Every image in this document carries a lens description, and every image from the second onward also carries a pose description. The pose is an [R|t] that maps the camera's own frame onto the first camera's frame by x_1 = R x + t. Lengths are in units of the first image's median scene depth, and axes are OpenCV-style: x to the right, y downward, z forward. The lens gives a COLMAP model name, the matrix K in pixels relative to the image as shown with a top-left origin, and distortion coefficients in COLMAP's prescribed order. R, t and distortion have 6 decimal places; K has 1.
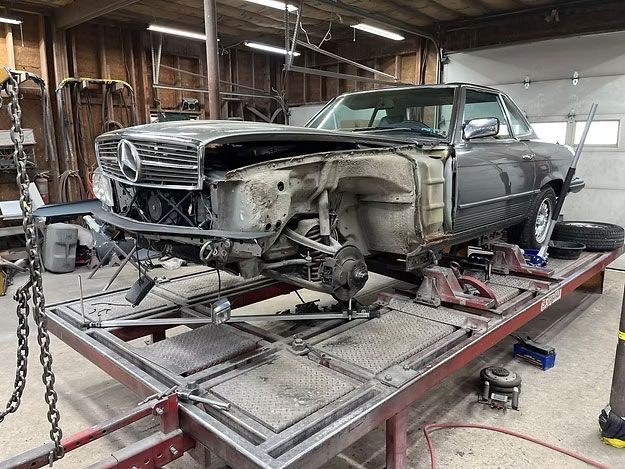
lens RADIAL K [[475.8, 0, 315.4], [0, 475.8, 225.3], [0, 0, 1]] dist [0.113098, -0.149618]
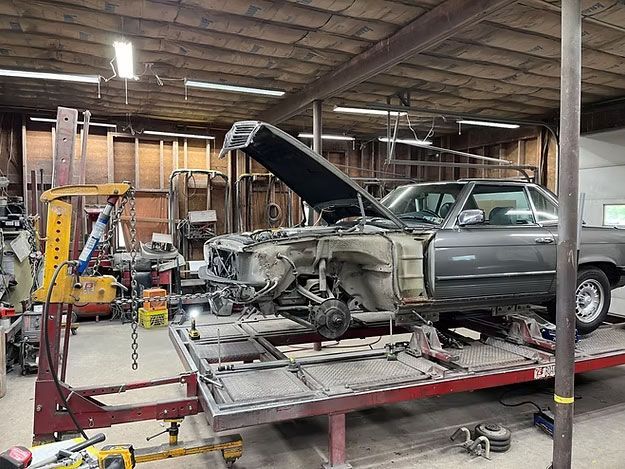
lens RADIAL K [[475.8, 0, 315.4], [0, 475.8, 225.3], [0, 0, 1]] dist [0.113098, -0.149618]
pose [[0.918426, 0.014487, -0.395327, 0.531274], [-0.072738, 0.988475, -0.132764, 0.015987], [0.388847, 0.150689, 0.908895, -0.324150]]
